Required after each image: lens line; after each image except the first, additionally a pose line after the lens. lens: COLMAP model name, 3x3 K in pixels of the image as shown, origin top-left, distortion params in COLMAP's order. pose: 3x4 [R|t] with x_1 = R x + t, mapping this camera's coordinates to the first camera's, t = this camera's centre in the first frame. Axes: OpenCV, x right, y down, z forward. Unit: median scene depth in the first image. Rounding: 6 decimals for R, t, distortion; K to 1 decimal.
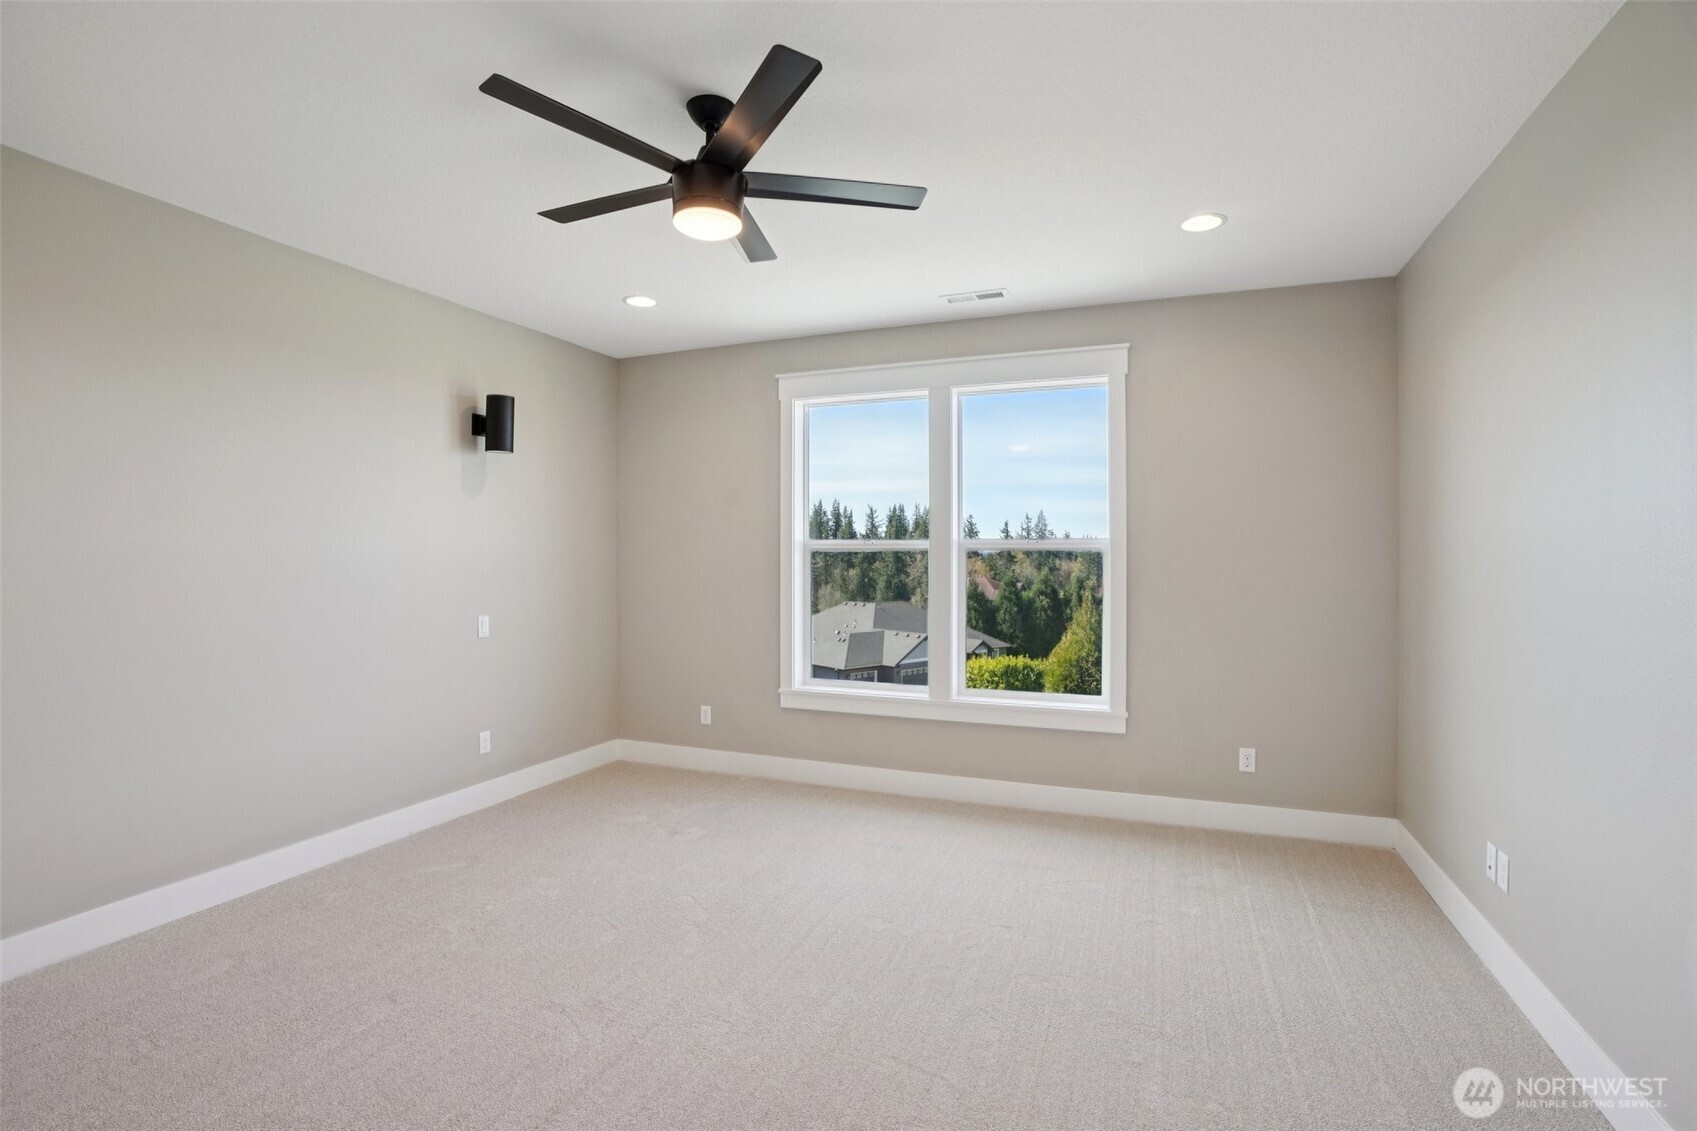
lens RADIAL K [[808.6, 0, 849.9], [0, 808.6, 564.8], [0, 0, 1]] dist [-0.076332, 0.035915]
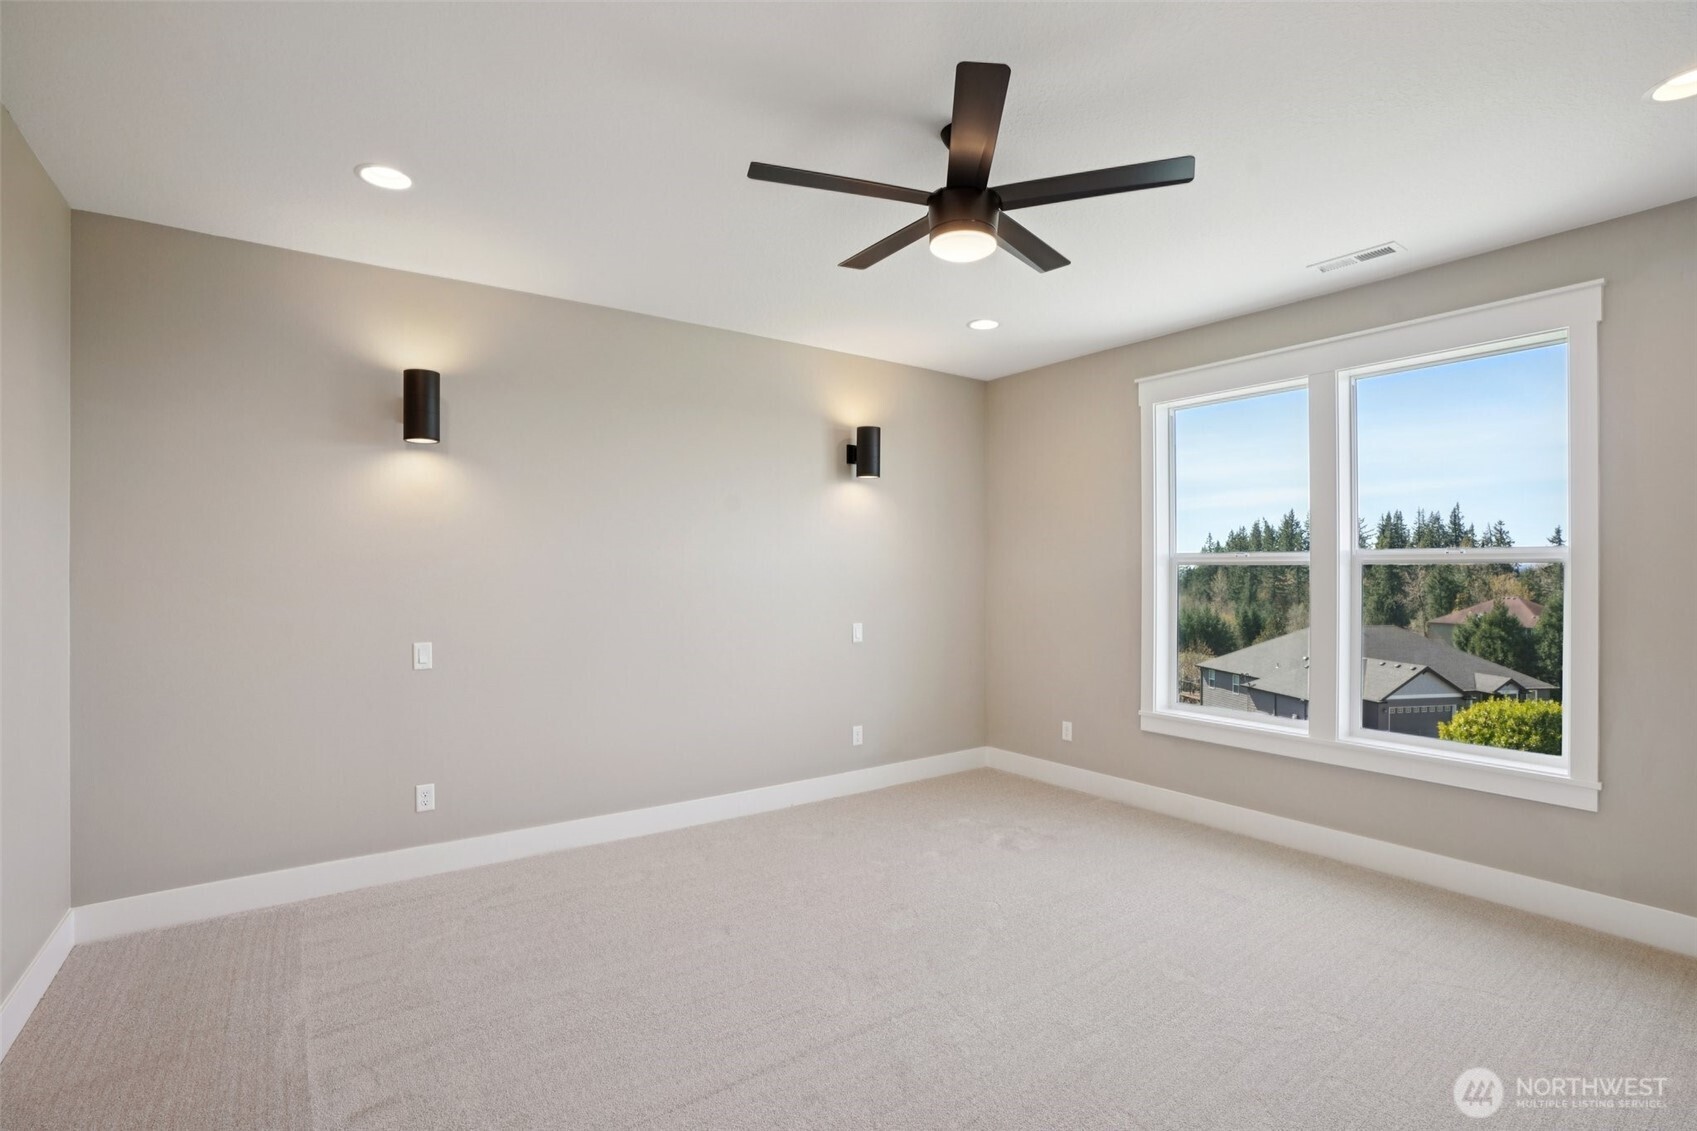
lens RADIAL K [[797.9, 0, 828.6], [0, 797.9, 580.9], [0, 0, 1]] dist [-0.073330, 0.029957]
pose [[0.840969, 0.006475, -0.541044, 0.116999], [-0.006172, 0.999978, 0.002374, 0.001666], [0.541048, 0.001342, 0.840991, 0.026427]]
